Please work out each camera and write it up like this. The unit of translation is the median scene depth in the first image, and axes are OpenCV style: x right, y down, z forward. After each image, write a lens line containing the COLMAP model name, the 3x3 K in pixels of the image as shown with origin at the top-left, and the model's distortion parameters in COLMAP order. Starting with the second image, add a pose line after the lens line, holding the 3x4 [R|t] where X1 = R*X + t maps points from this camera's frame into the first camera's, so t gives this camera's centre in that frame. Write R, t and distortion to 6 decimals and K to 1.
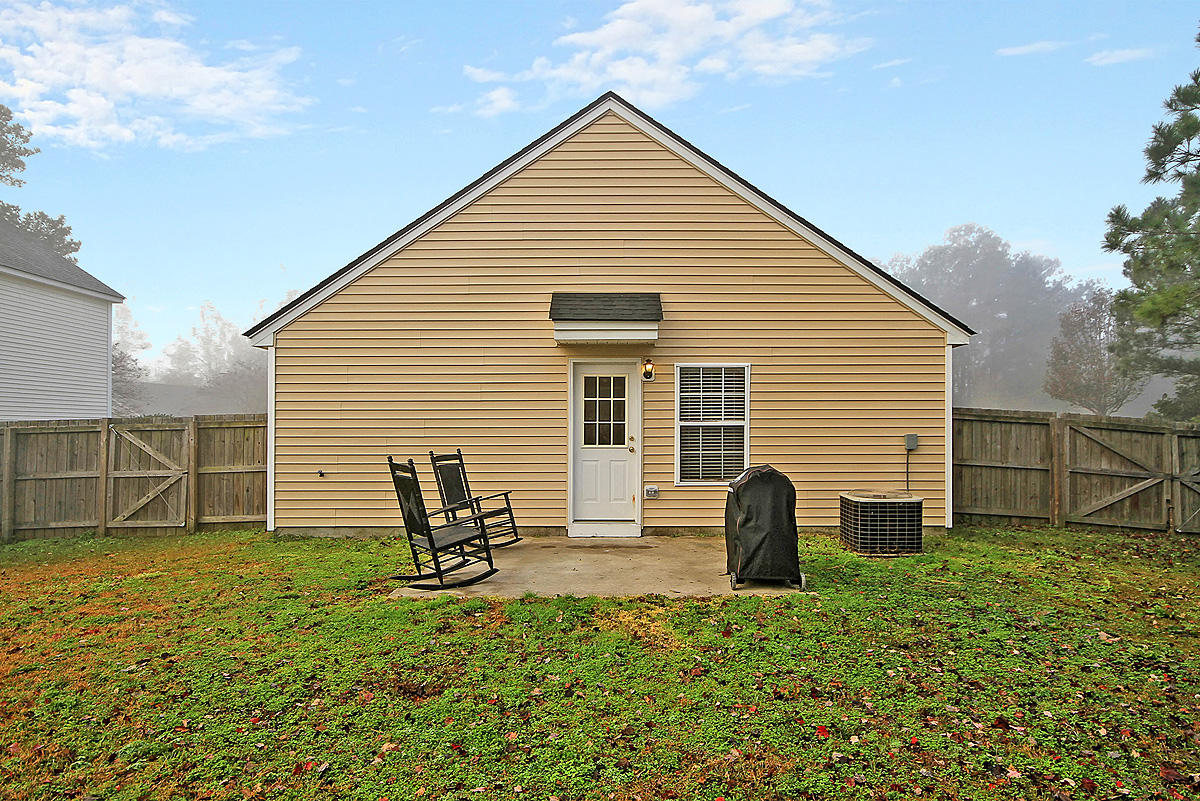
lens RADIAL K [[697.0, 0, 603.3], [0, 697.0, 436.3], [0, 0, 1]] dist [0.019181, 0.000043]
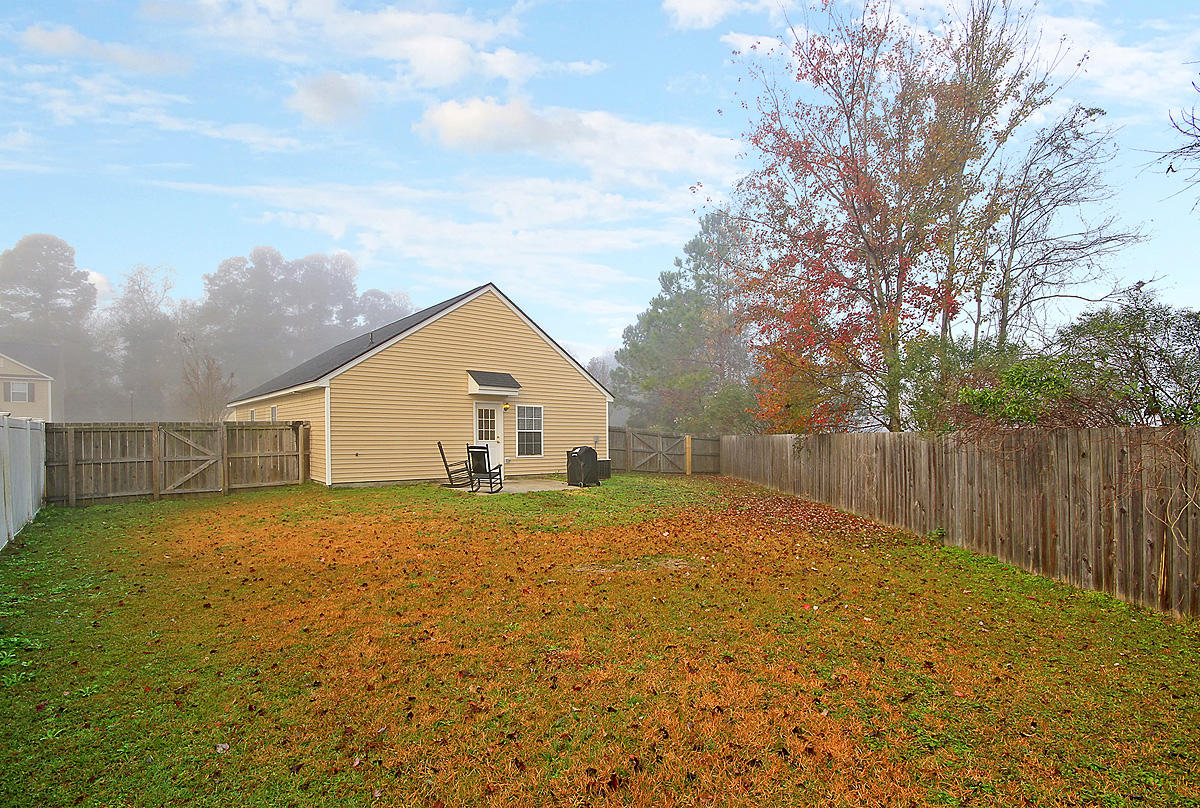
lens RADIAL K [[566.6, 0, 594.2], [0, 566.6, 438.3], [0, 0, 1]] dist [0.000911, 0.000055]
pose [[0.786064, 0.002920, 0.618138, -0.850924], [-0.002736, 0.999995, -0.001245, 0.008849], [-0.618139, -0.000712, 0.786069, -0.633632]]
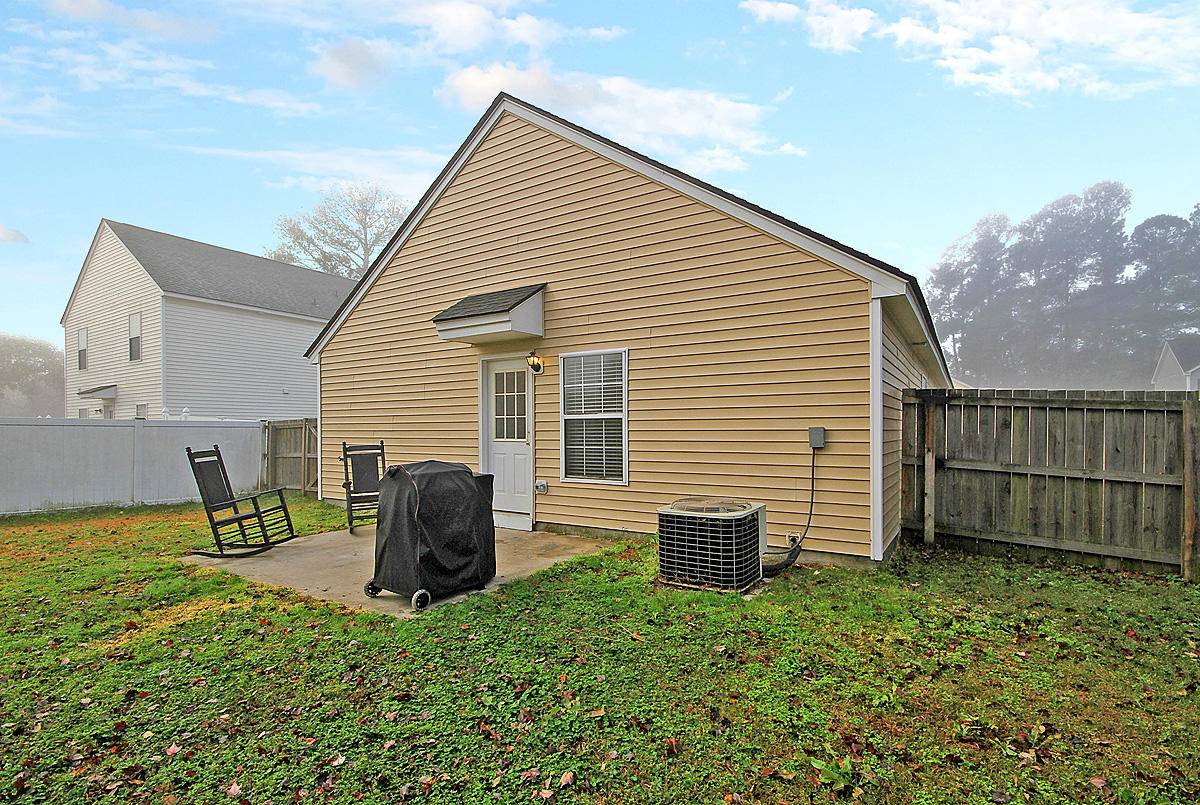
lens RADIAL K [[566.6, 0, 594.2], [0, 566.6, 436.8], [0, 0, 1]] dist [0.000911, 0.000055]
pose [[0.838691, 0.006448, -0.544569, 0.565948], [-0.003416, 0.999973, 0.006579, 0.003929], [0.544597, -0.003658, 0.838690, 0.370728]]
